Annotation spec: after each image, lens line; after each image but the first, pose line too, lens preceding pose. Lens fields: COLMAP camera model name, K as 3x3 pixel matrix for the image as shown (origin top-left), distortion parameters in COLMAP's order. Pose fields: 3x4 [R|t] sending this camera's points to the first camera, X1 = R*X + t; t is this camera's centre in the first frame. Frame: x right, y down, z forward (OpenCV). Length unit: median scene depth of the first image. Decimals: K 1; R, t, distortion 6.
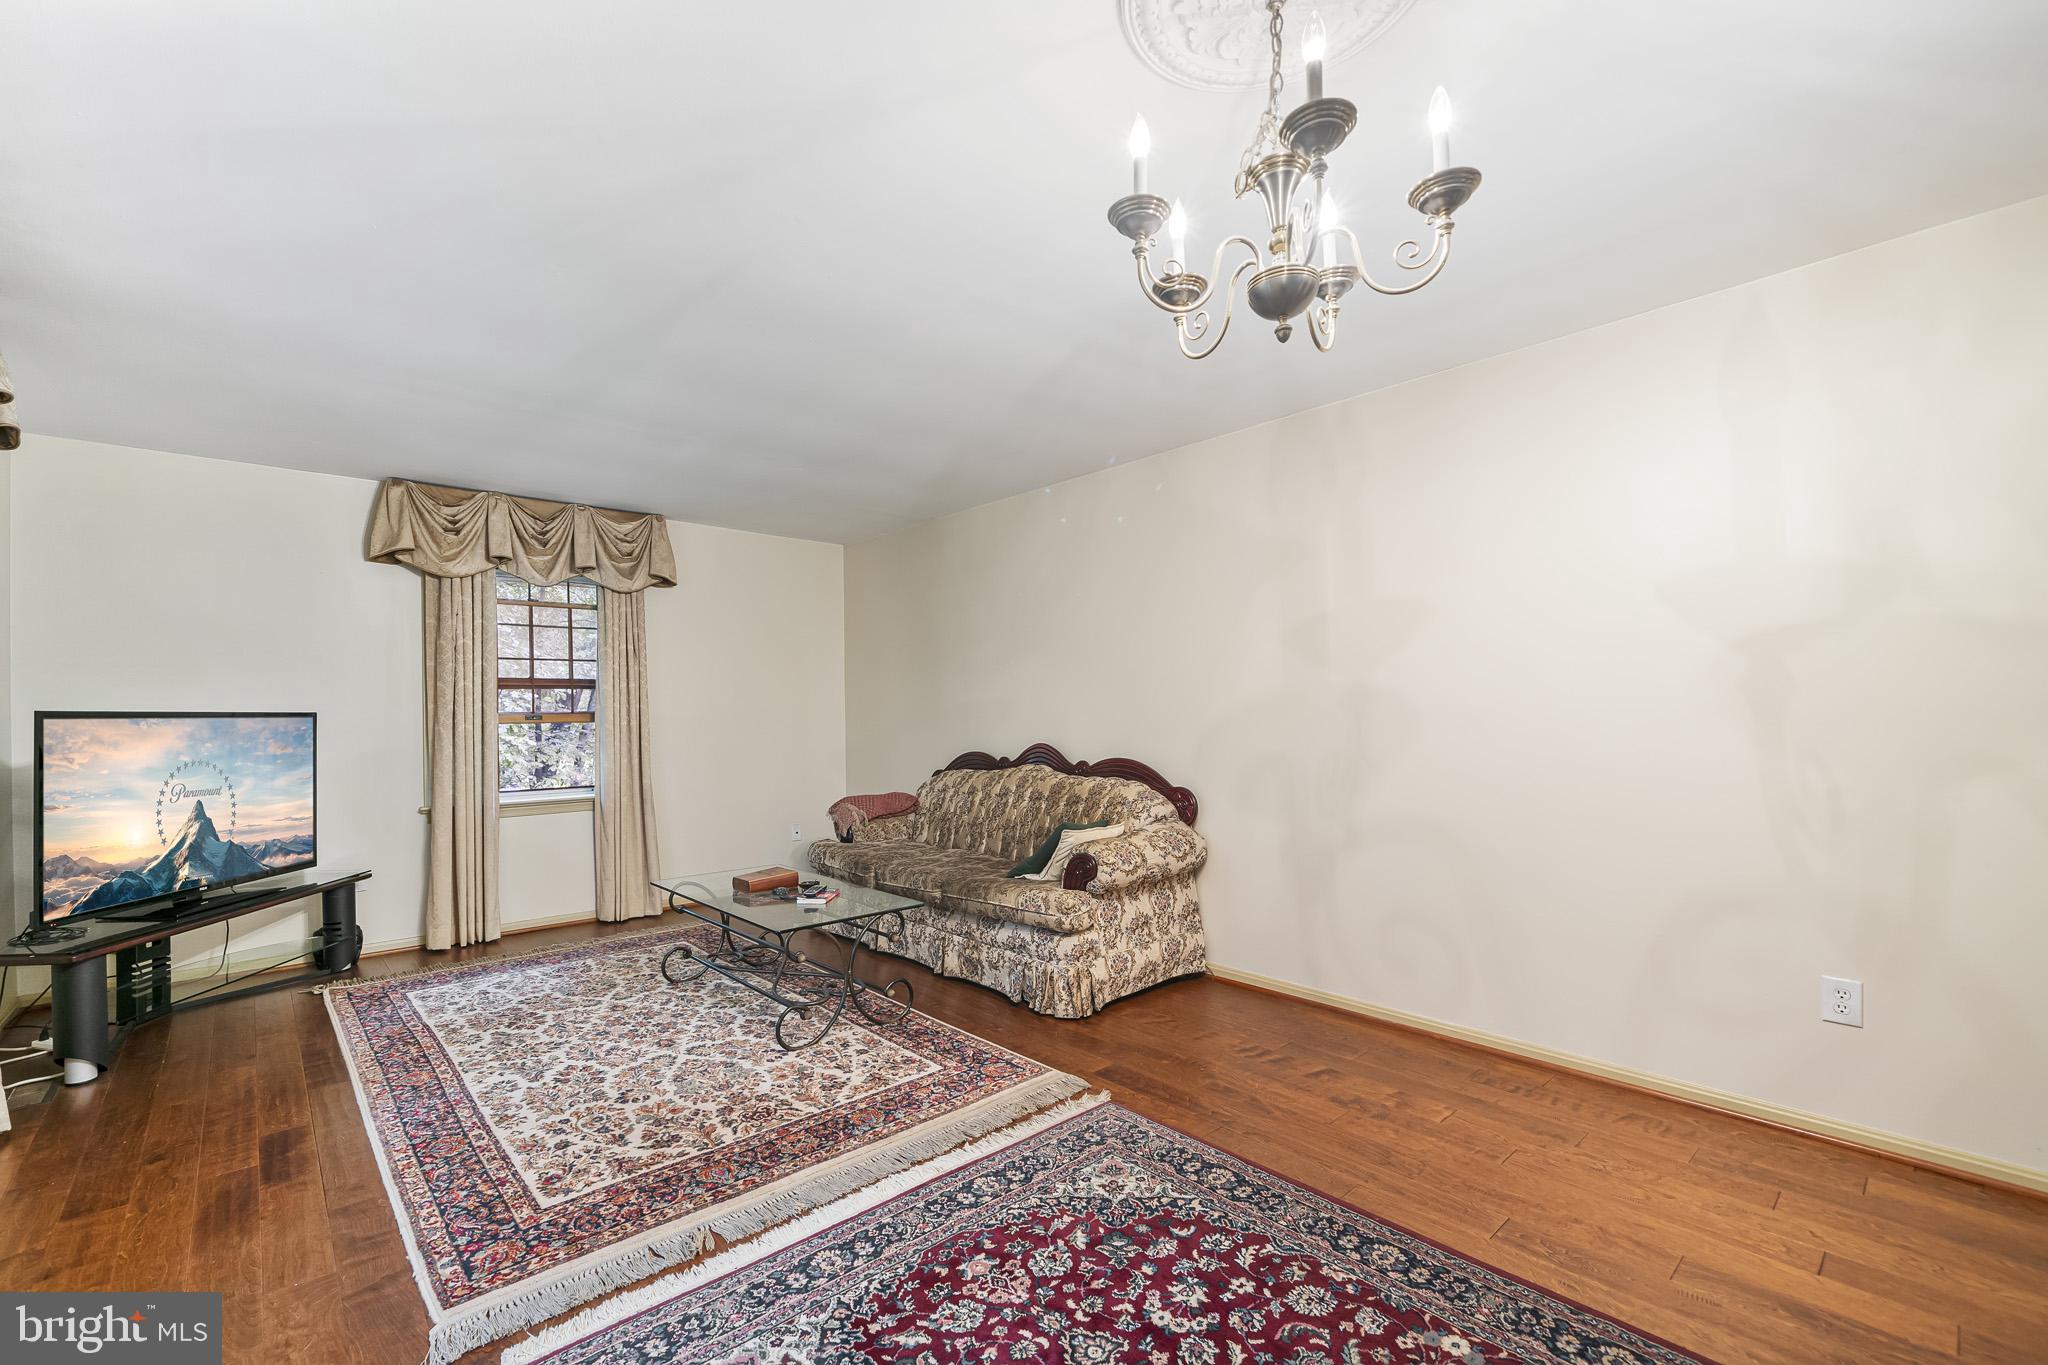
lens RADIAL K [[842.4, 0, 999.5], [0, 842.4, 713.1], [0, 0, 1]] dist [-0.003888, 0.000843]
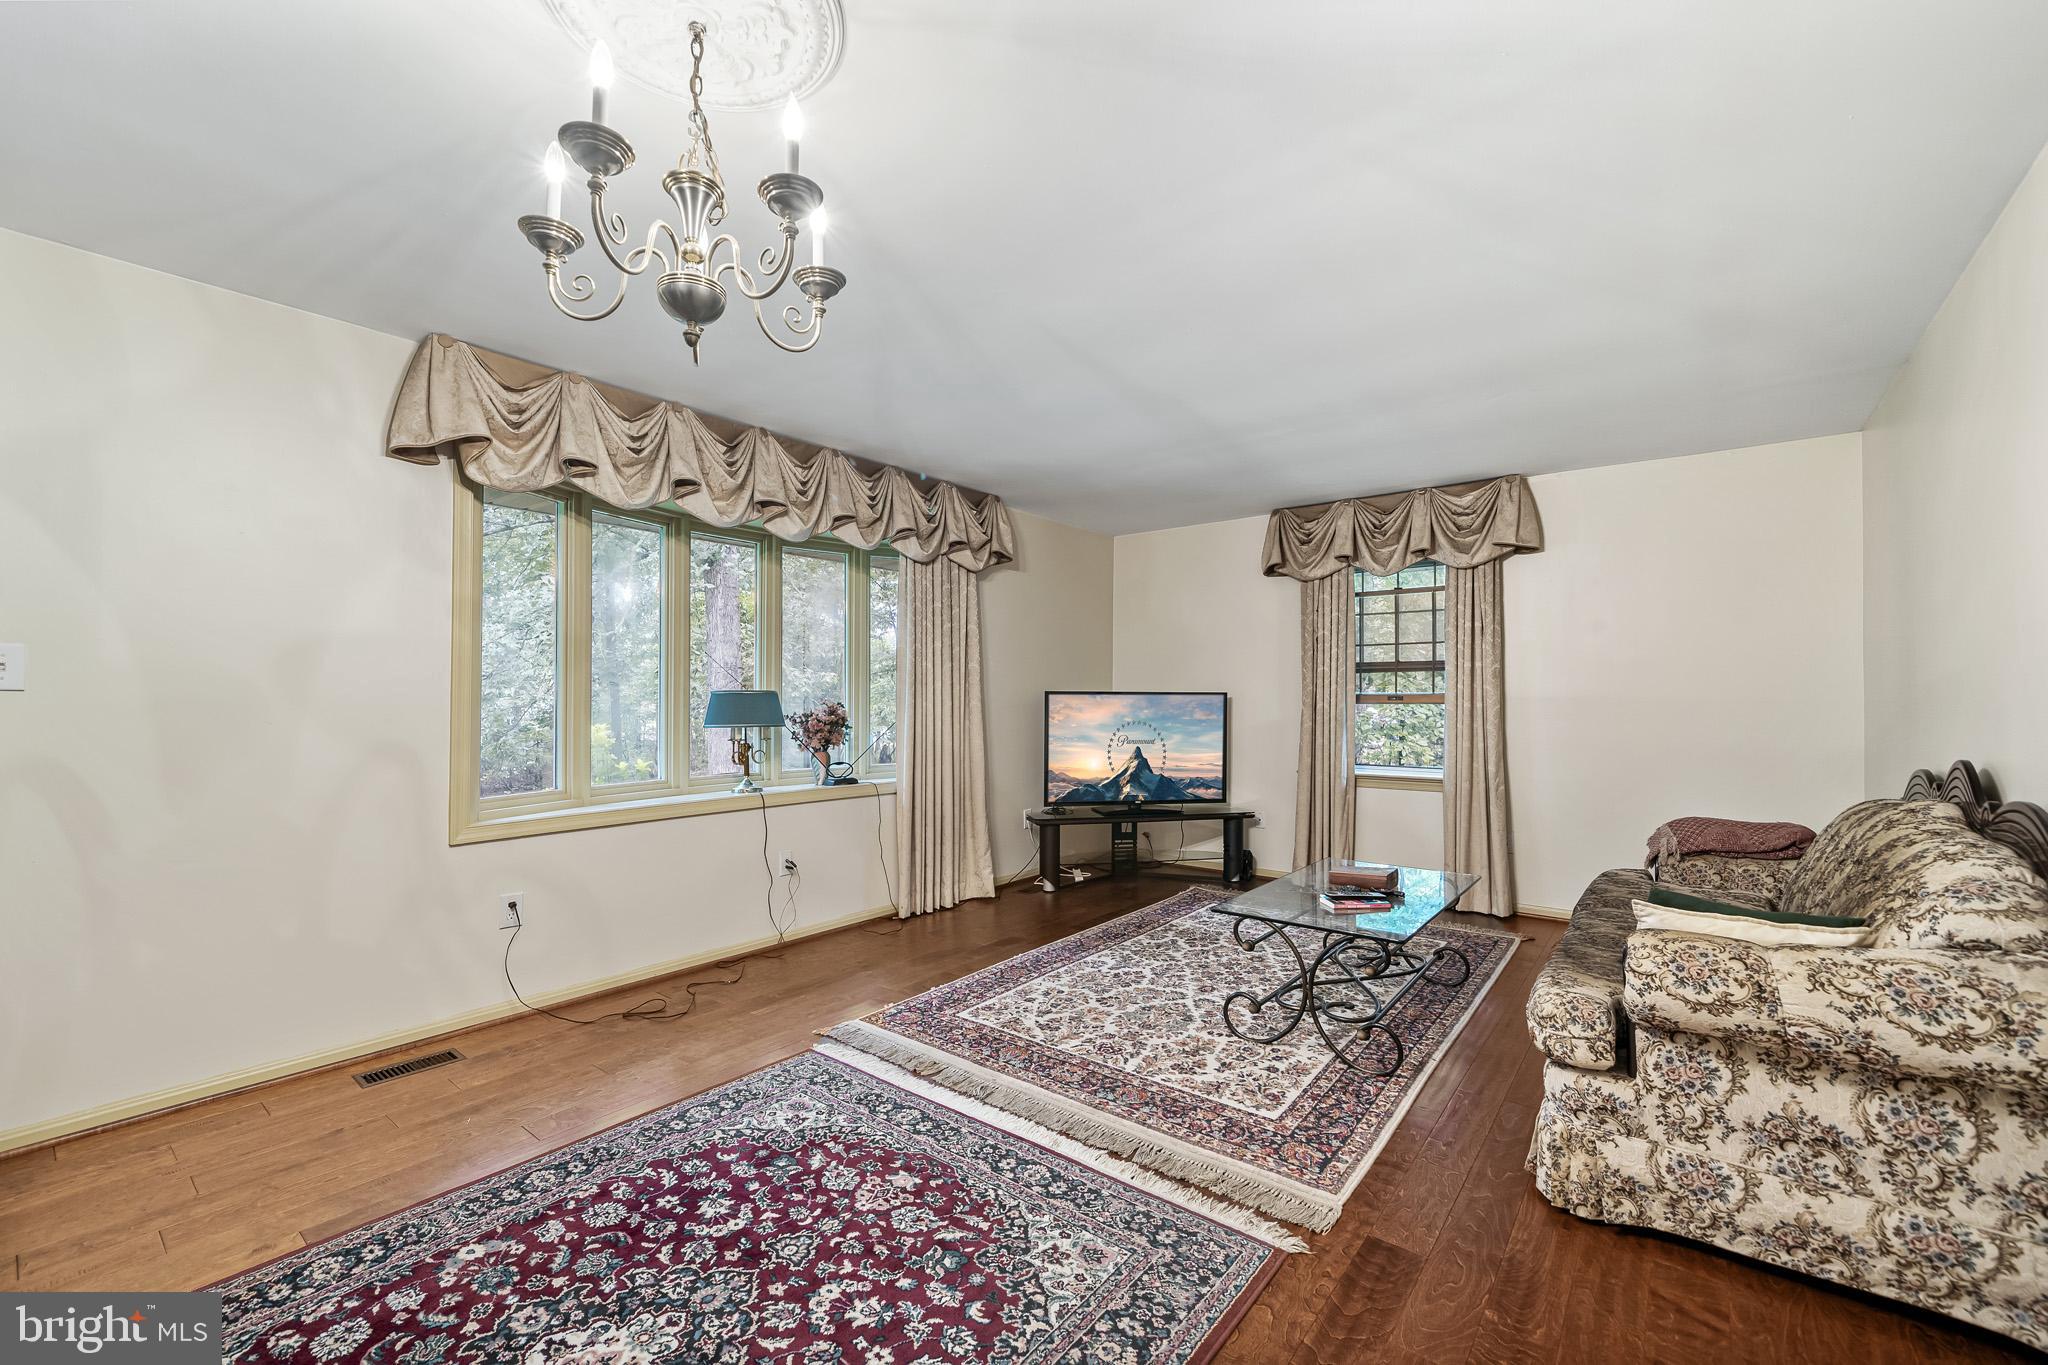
lens RADIAL K [[842.4, 0, 1030.3], [0, 842.4, 679.1], [0, 0, 1]] dist [-0.003888, 0.000843]
pose [[0.191371, -0.008823, -0.981478, 0.626465], [-0.006180, 0.999929, -0.010194, -0.007050], [0.981498, 0.008017, 0.191303, 0.521500]]
